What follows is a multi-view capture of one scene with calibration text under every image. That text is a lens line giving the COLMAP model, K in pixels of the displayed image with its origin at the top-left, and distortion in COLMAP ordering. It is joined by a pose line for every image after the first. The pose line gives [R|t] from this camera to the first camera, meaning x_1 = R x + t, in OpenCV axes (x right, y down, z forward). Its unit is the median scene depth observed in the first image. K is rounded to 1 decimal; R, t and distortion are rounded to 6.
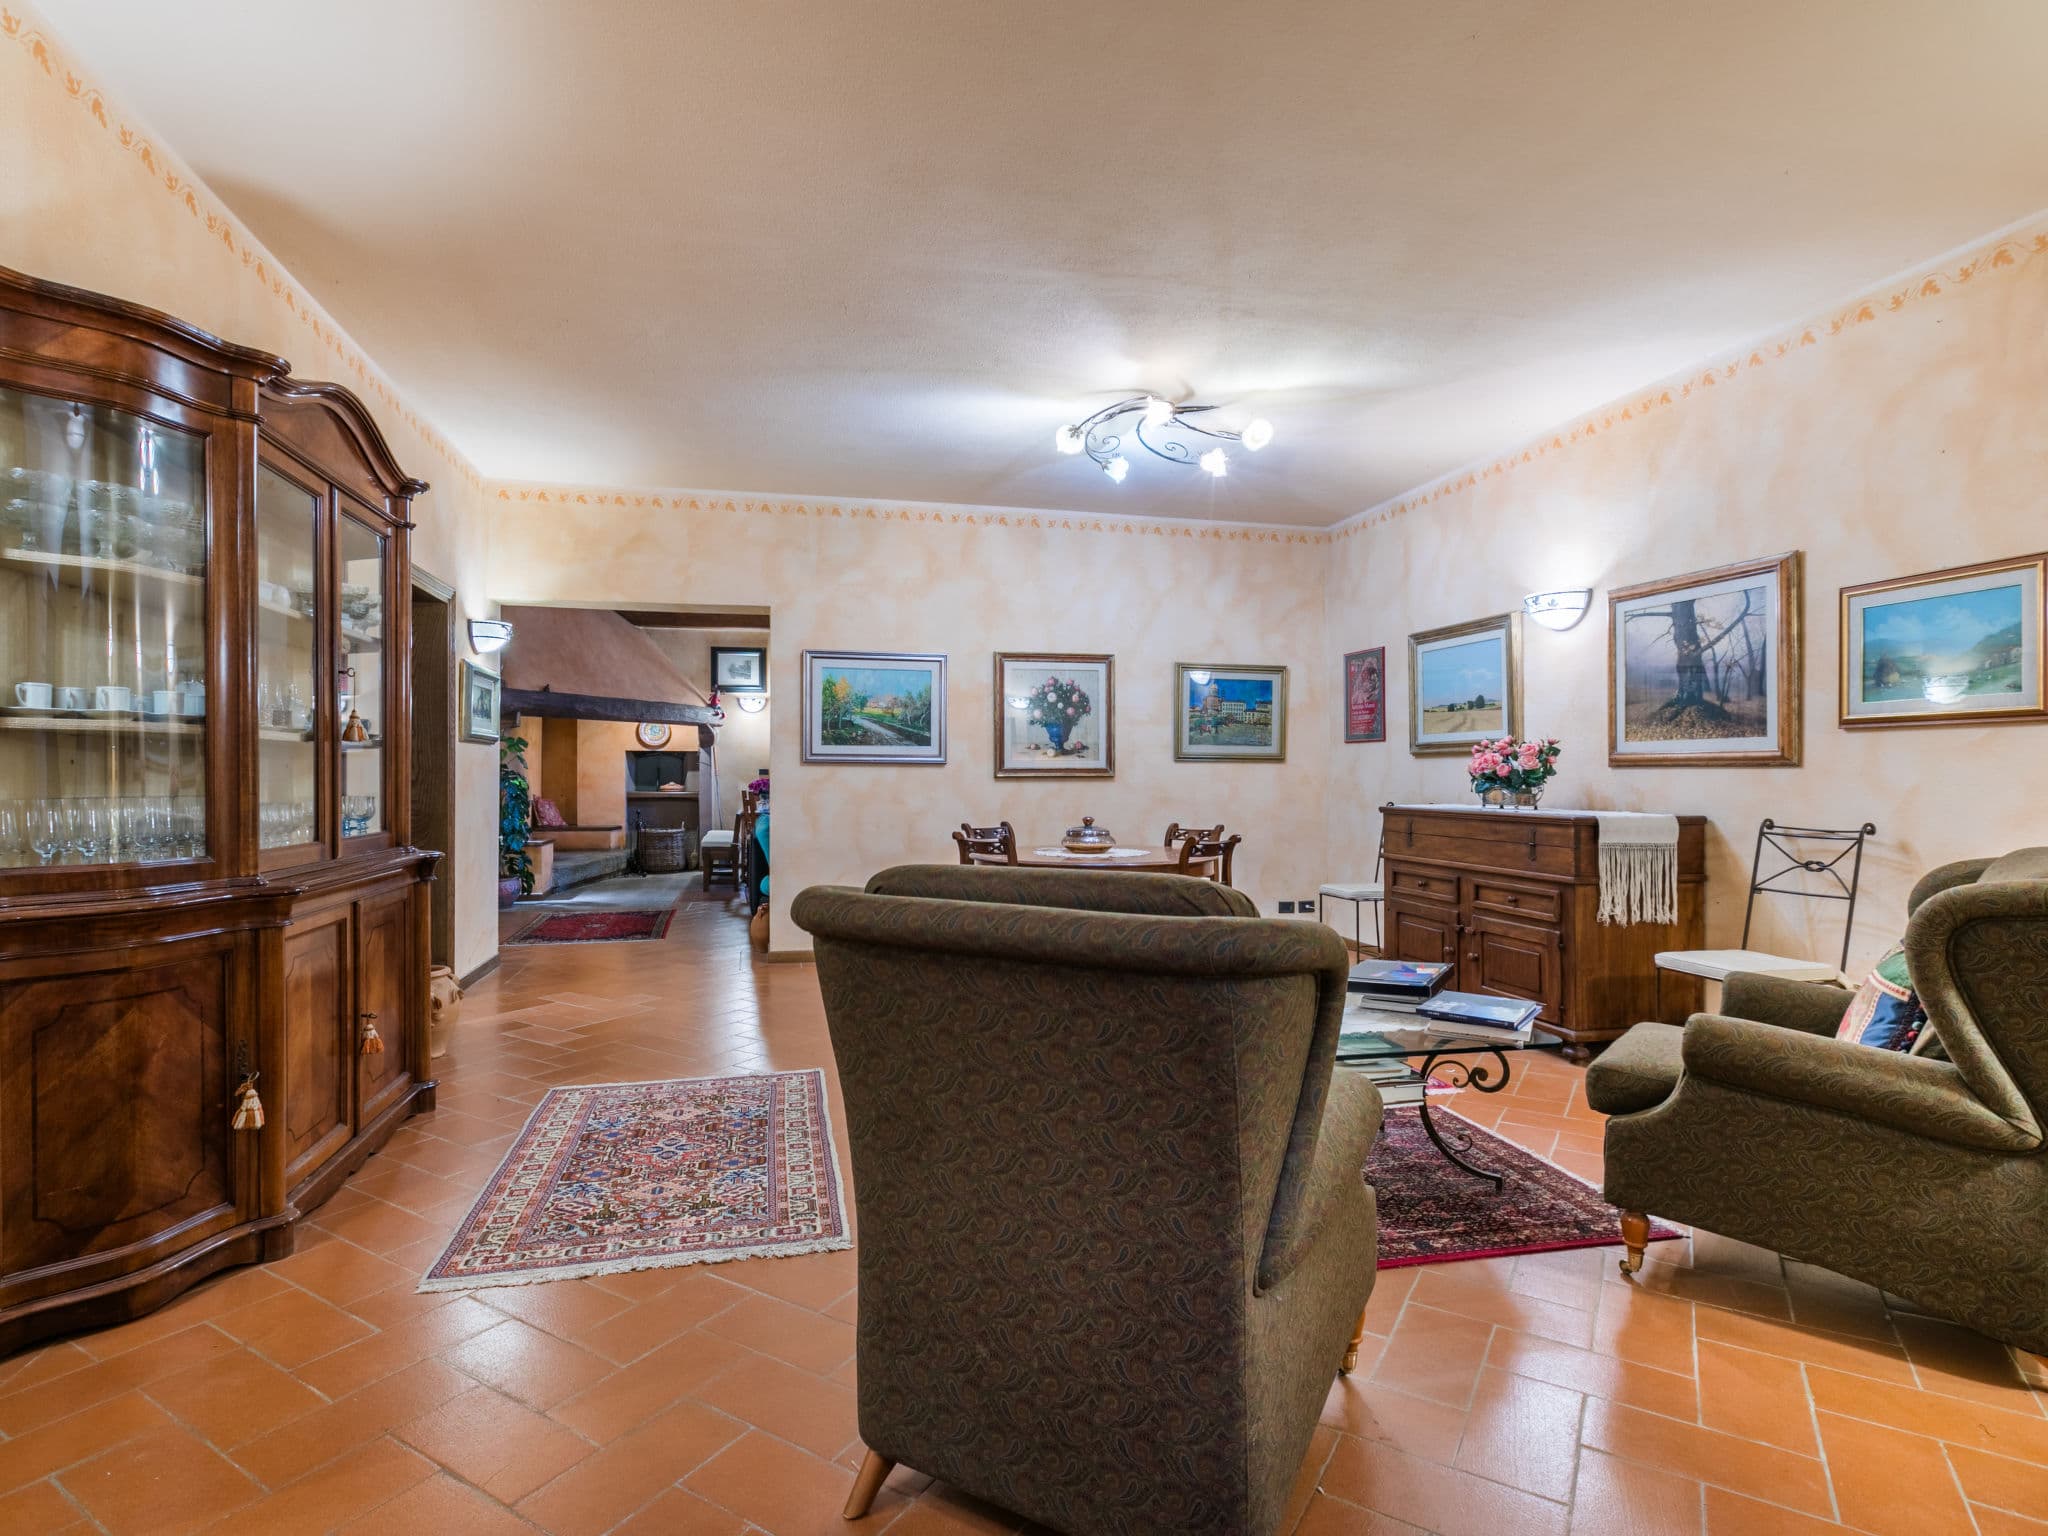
lens RADIAL K [[1048.9, 0, 1024.0], [0, 1048.9, 768.0], [0, 0, 1]] dist [0.002535, 0.000523]
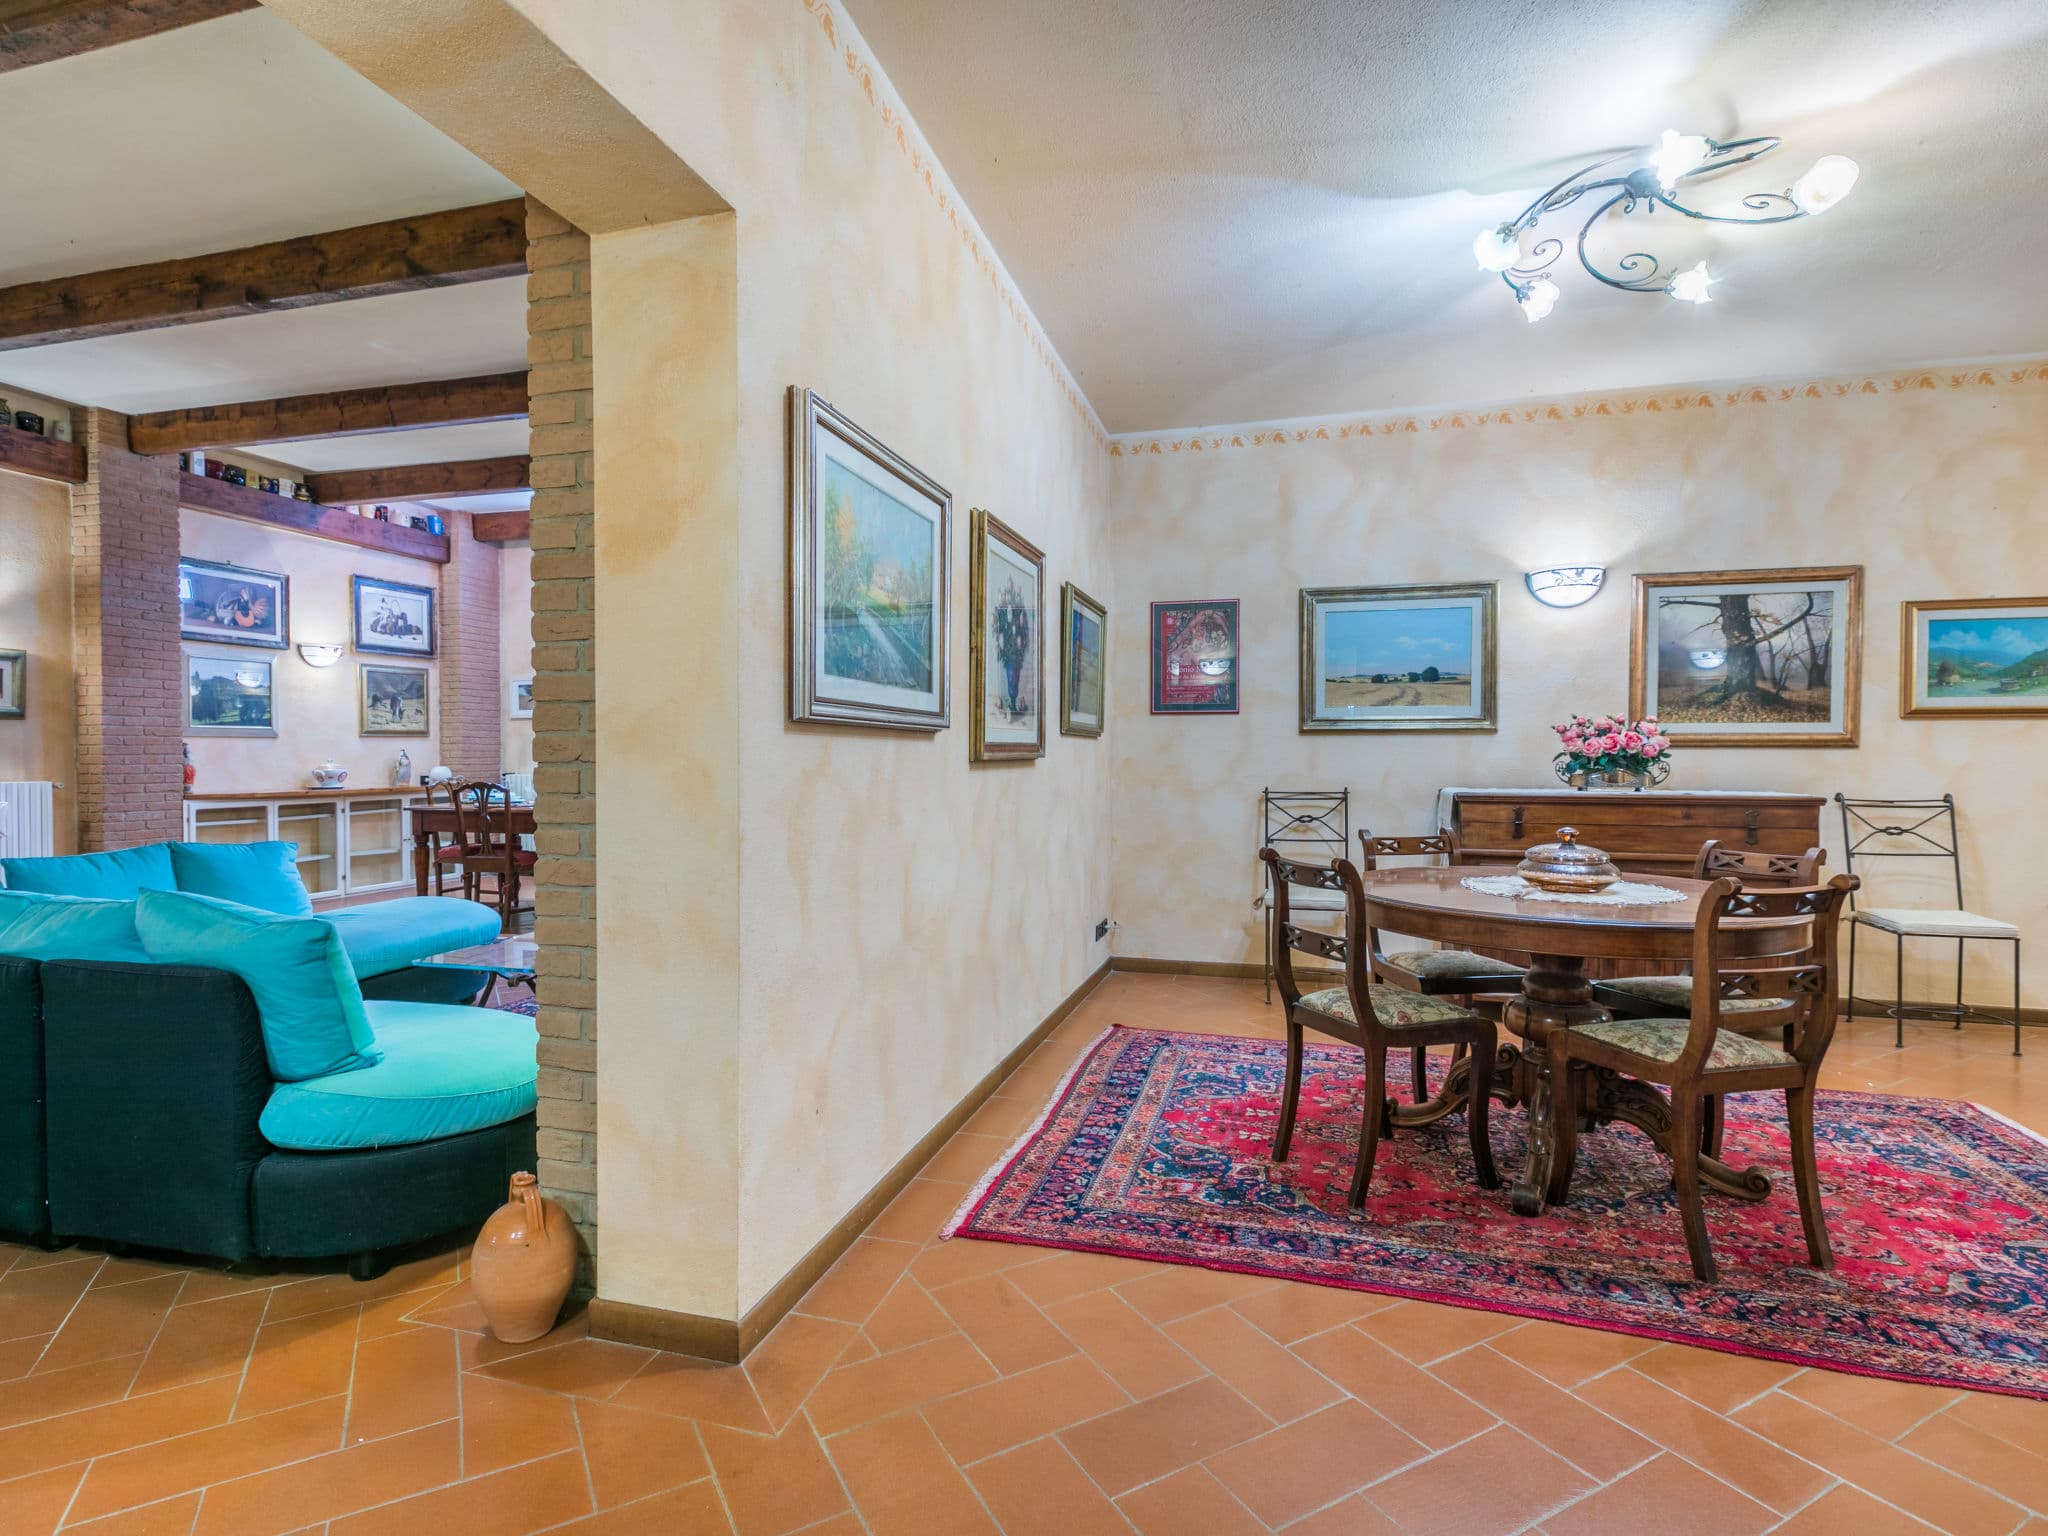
lens RADIAL K [[1032.5, 0, 1145.2], [0, 1032.5, 768.9], [0, 0, 1]] dist [0.000652, -0.000778]
pose [[0.497982, -0.013155, 0.867088, -0.628821], [-0.005895, 0.999810, 0.018555, 0.004812], [-0.867167, -0.014352, 0.497810, 1.040971]]
